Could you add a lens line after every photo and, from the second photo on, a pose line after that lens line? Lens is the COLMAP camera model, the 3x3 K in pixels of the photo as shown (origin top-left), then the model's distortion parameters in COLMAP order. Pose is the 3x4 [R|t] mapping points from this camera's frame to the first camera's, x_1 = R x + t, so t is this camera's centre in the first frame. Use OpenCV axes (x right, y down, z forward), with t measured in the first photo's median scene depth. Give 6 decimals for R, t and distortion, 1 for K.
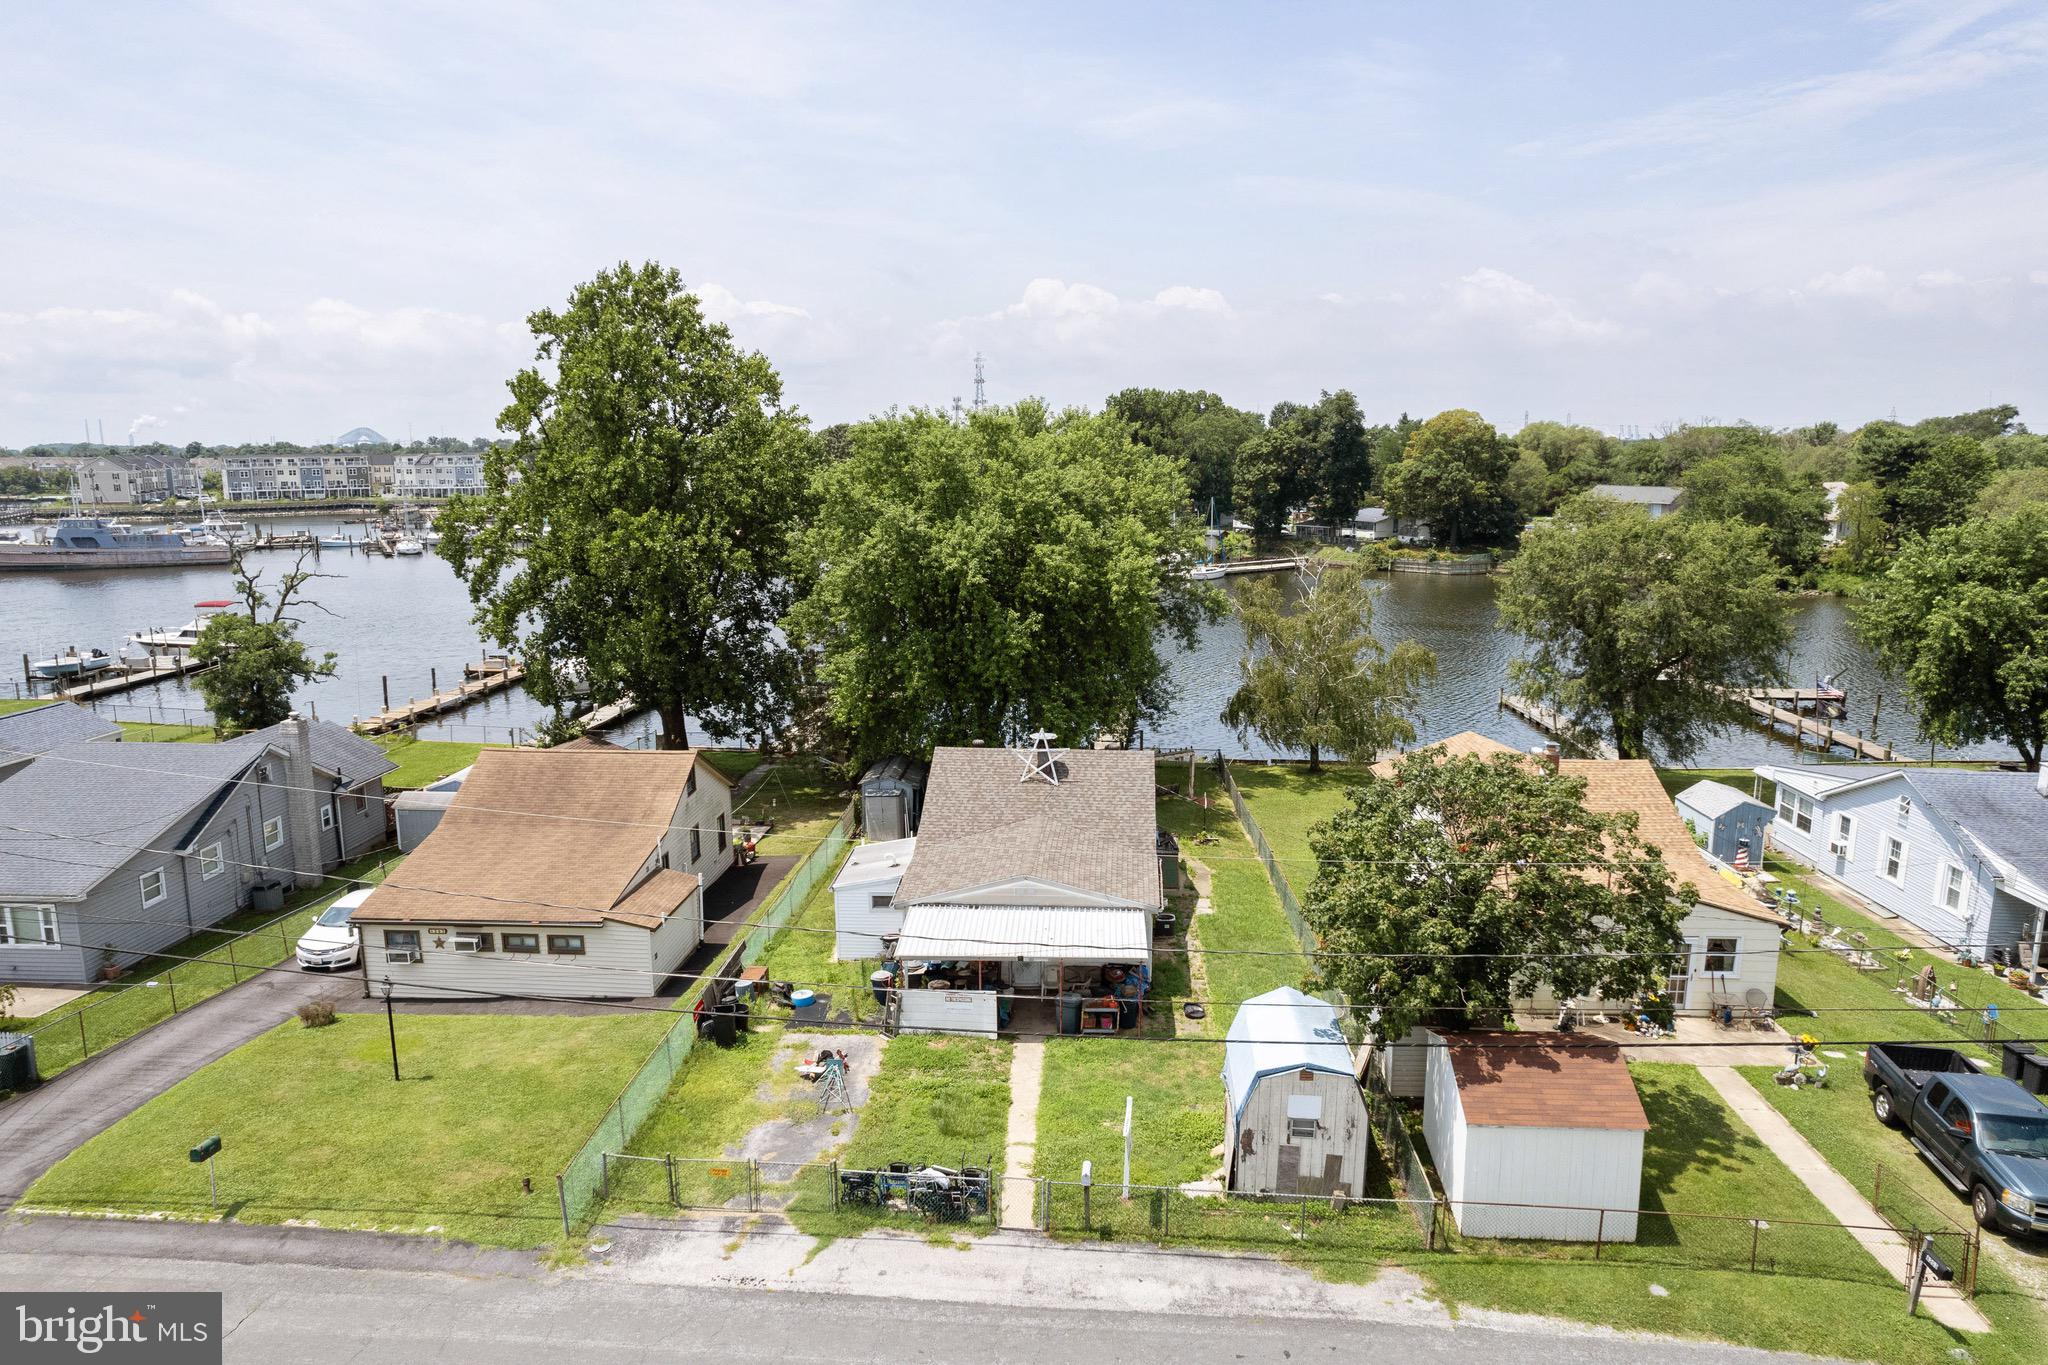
lens RADIAL K [[1315.7, 0, 1024.0], [0, 1315.7, 682.5], [0, 0, 1]] dist [-0.082677, 0.073616]
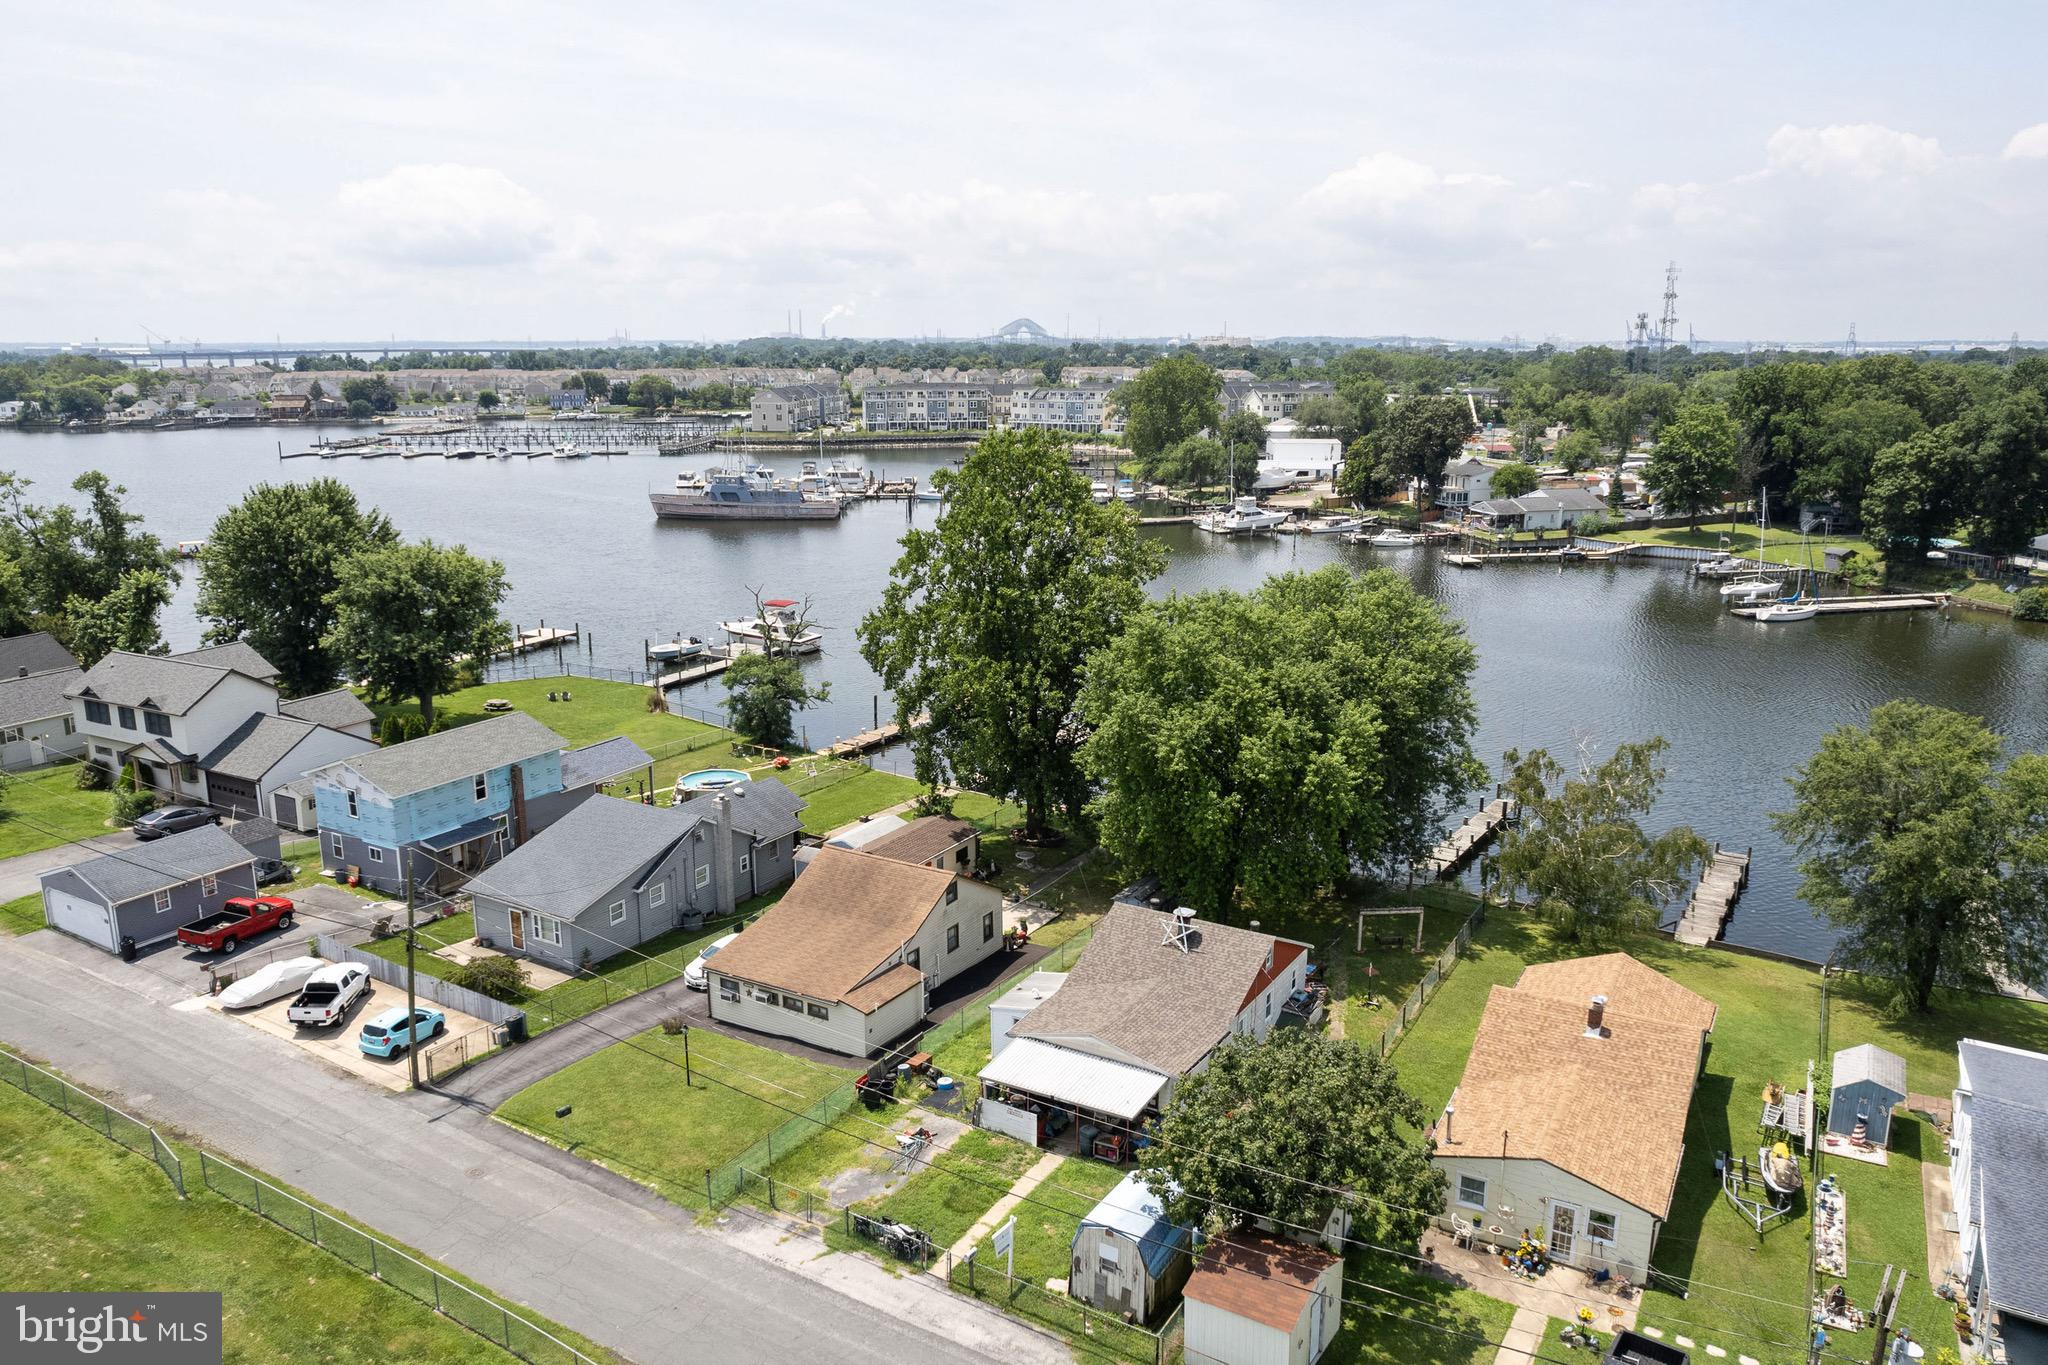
lens RADIAL K [[1482.1, 0, 1024.0], [0, 1482.1, 682.5], [0, 0, 1]] dist [-0.072443, 0.061970]
pose [[0.890739, 0.106657, -0.441823, 0.478922], [-0.081955, 0.993834, 0.074689, -0.270163], [0.447065, -0.030319, 0.893988, -0.333022]]
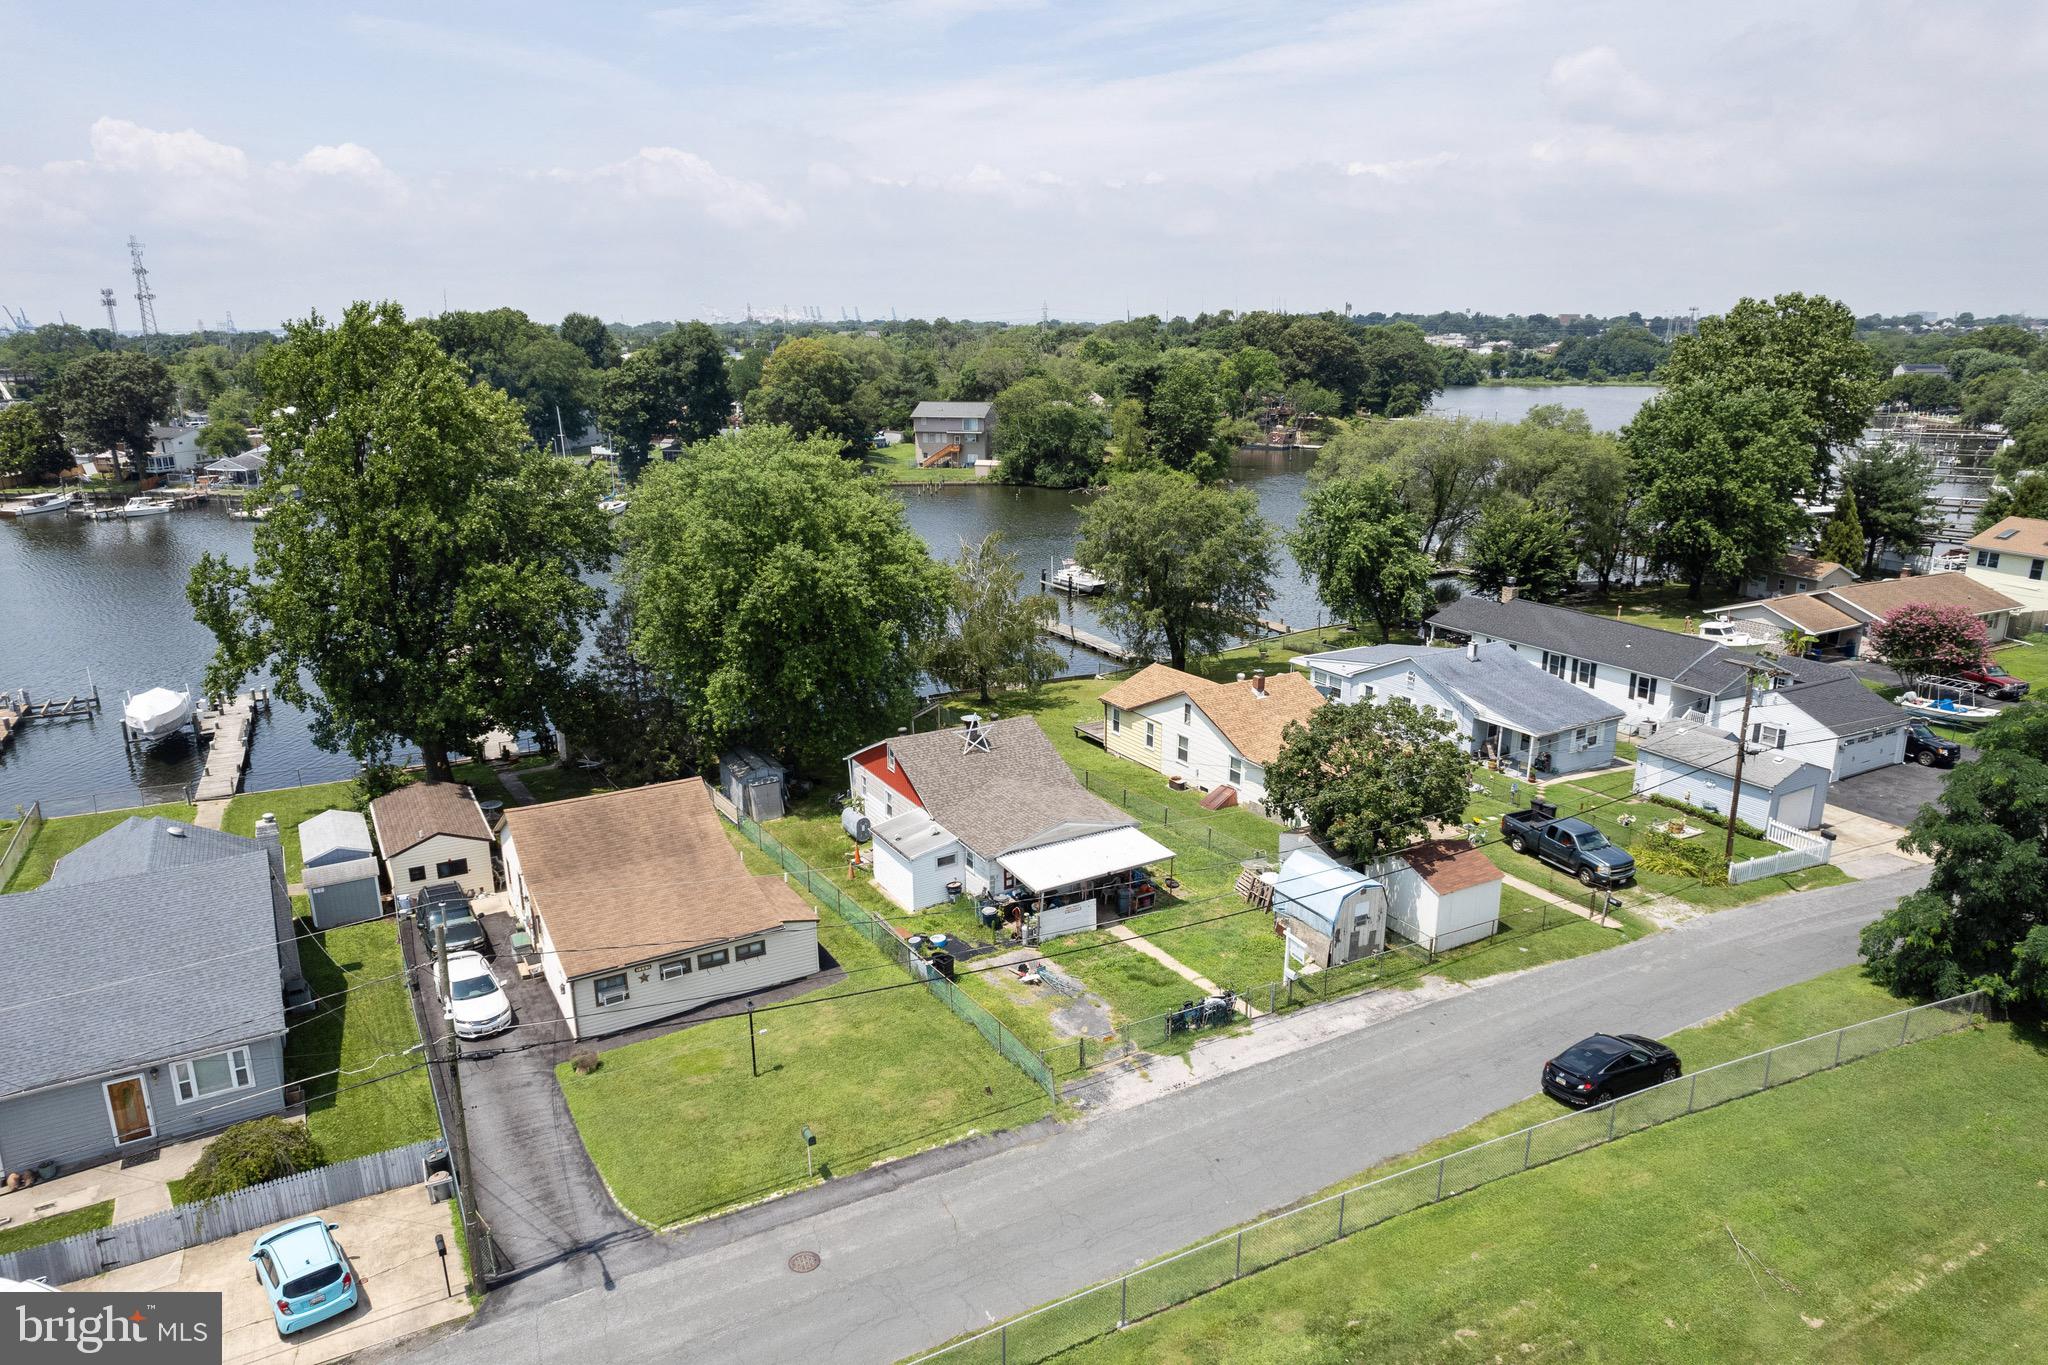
lens RADIAL K [[1315.7, 0, 1024.0], [0, 1315.7, 682.5], [0, 0, 1]] dist [-0.082677, 0.073616]
pose [[0.827423, -0.146706, 0.542077, -0.658606], [0.098013, 0.988185, 0.117831, -0.146964], [-0.552959, -0.044366, 0.832026, -0.146461]]
